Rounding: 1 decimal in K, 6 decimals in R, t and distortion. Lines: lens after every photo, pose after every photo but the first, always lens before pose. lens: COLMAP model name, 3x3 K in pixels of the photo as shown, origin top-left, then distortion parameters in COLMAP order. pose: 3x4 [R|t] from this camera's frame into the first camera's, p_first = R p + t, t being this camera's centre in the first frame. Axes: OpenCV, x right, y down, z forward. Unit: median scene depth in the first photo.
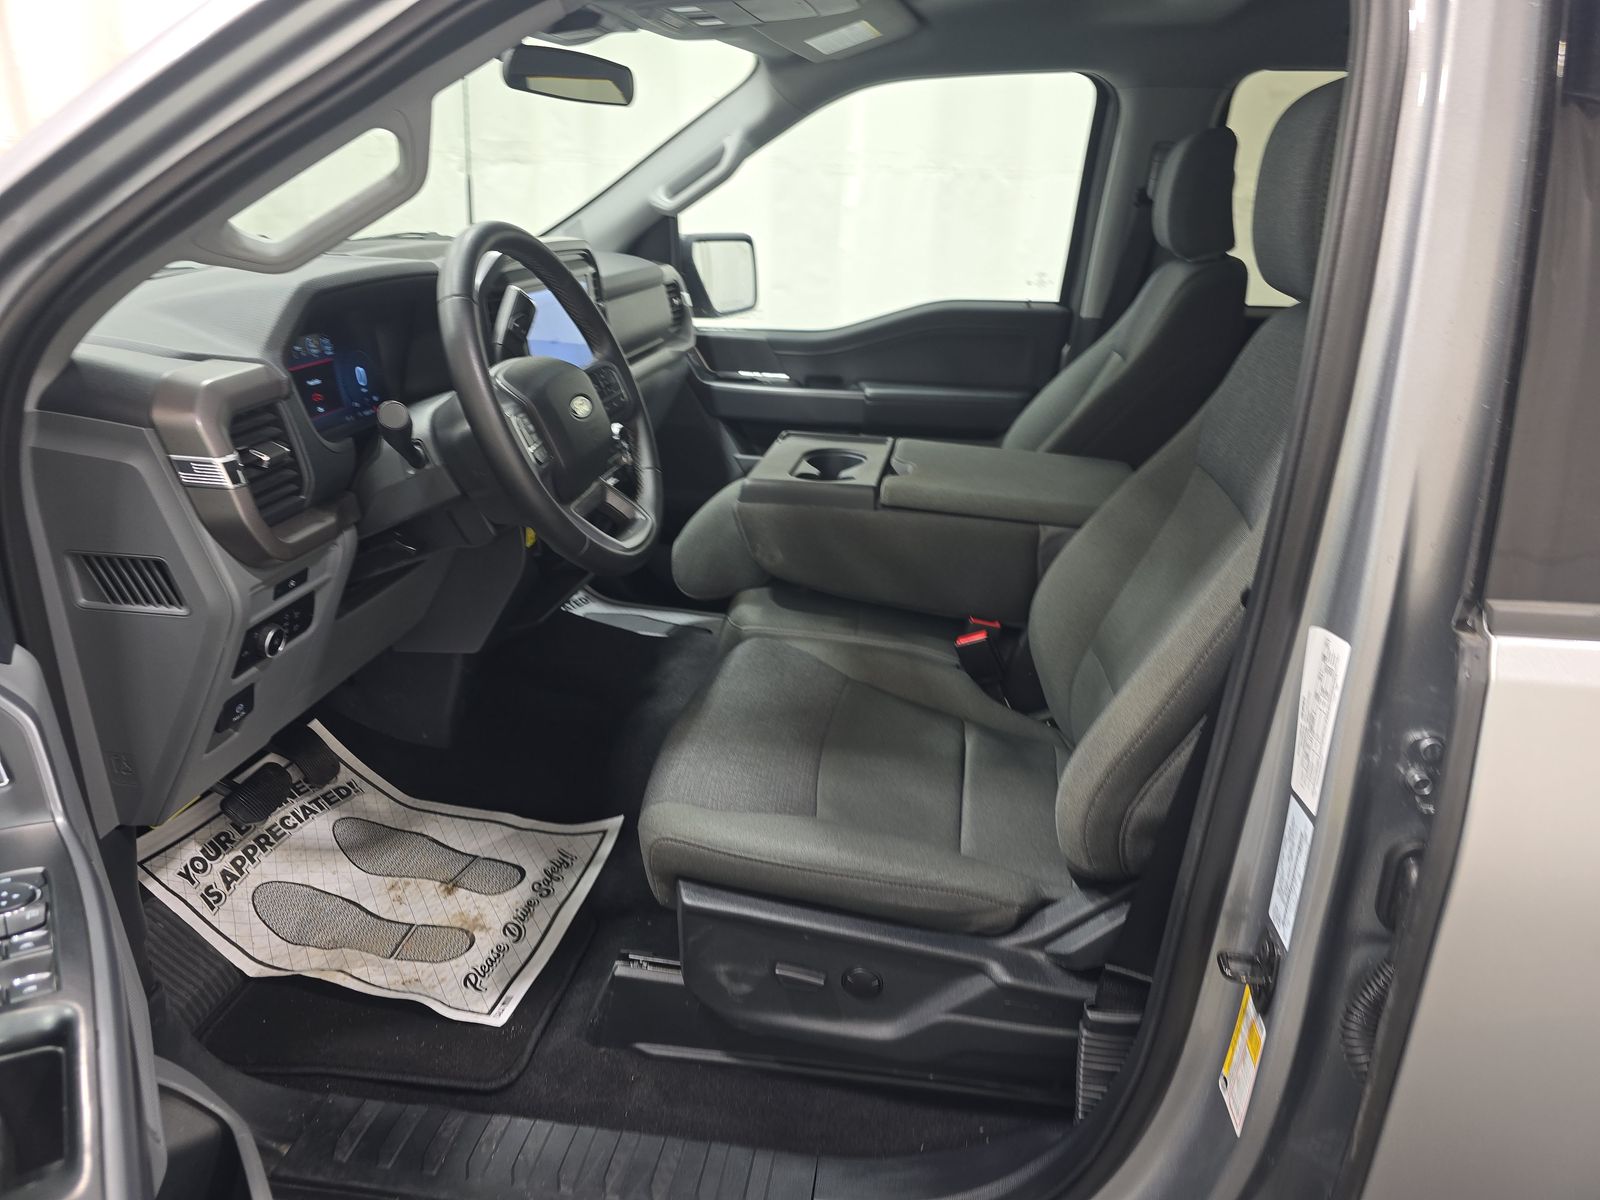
lens RADIAL K [[1061.6, 0, 821.0], [0, 1061.6, 616.4], [0, 0, 1]] dist [0.049440, -0.043506]
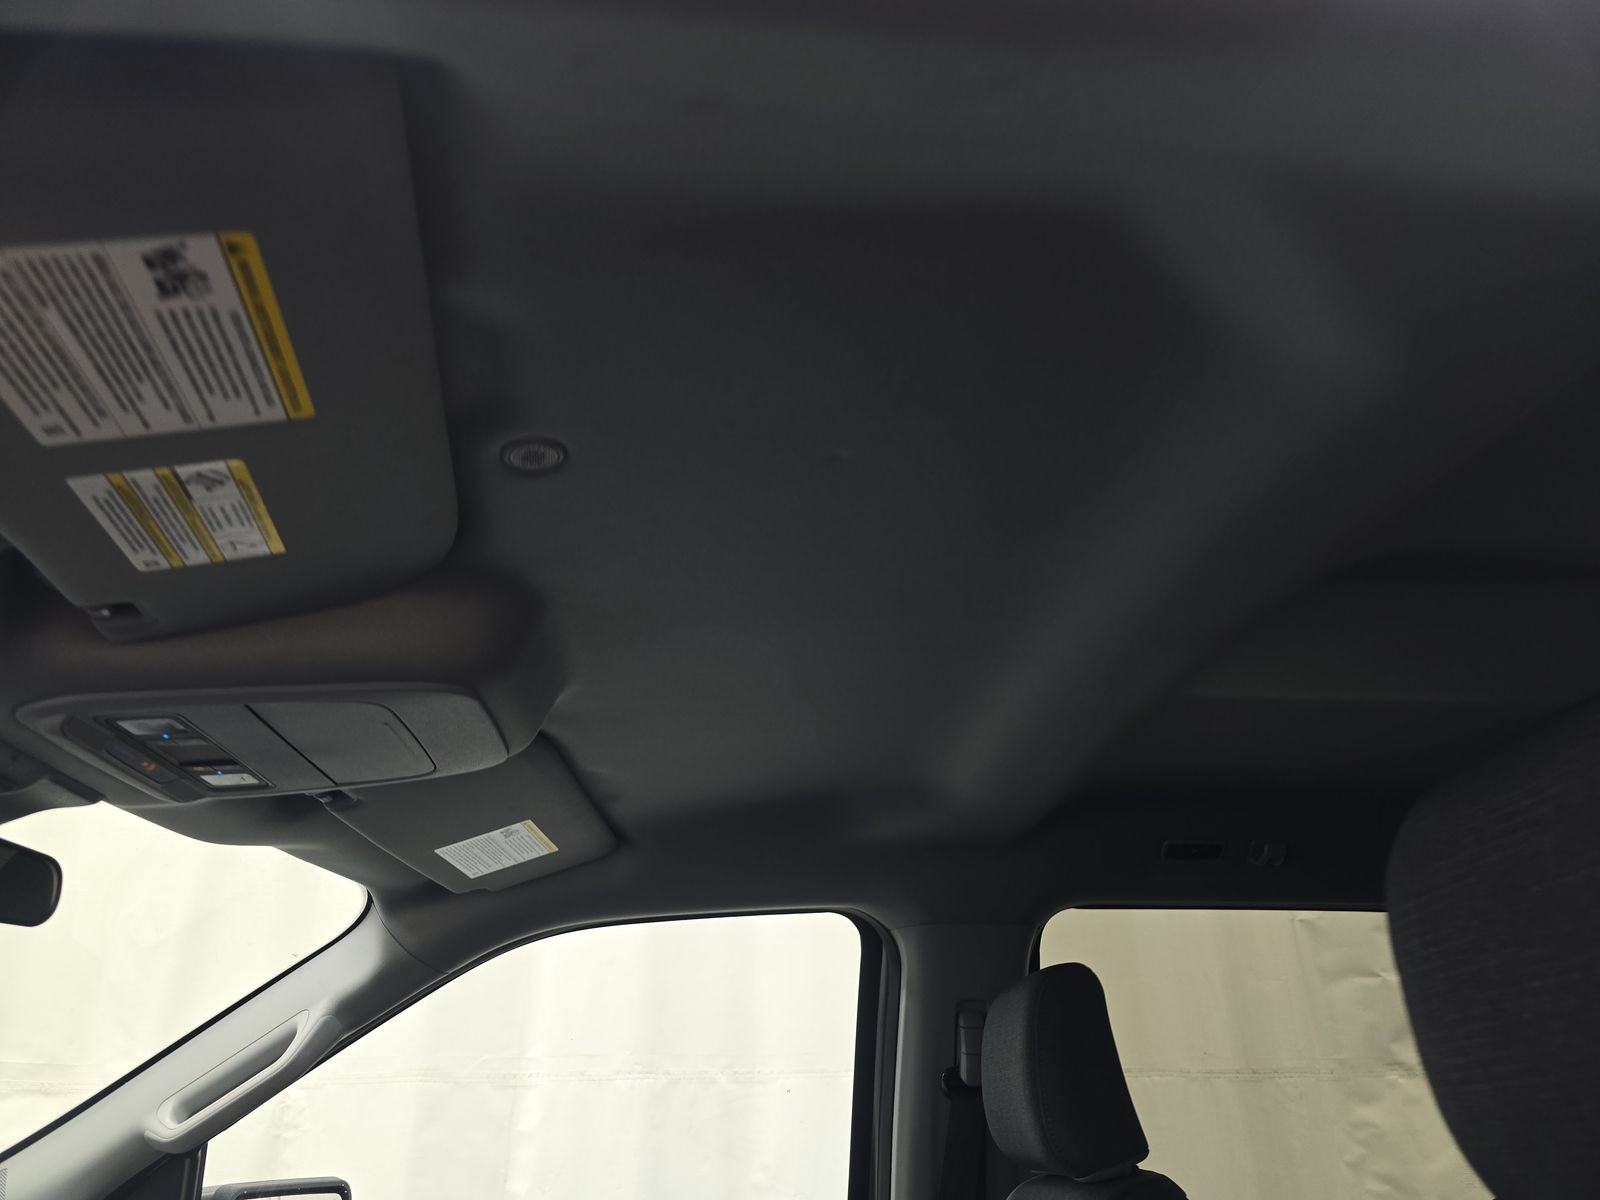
lens RADIAL K [[1061.6, 0, 821.0], [0, 1061.6, 616.4], [0, 0, 1]] dist [0.049440, -0.043506]
pose [[0.968938, 0.066940, 0.238073, 0.041890], [0.127413, 0.689949, -0.712556, -0.129021], [-0.211957, 0.720756, 0.659989, 0.375103]]
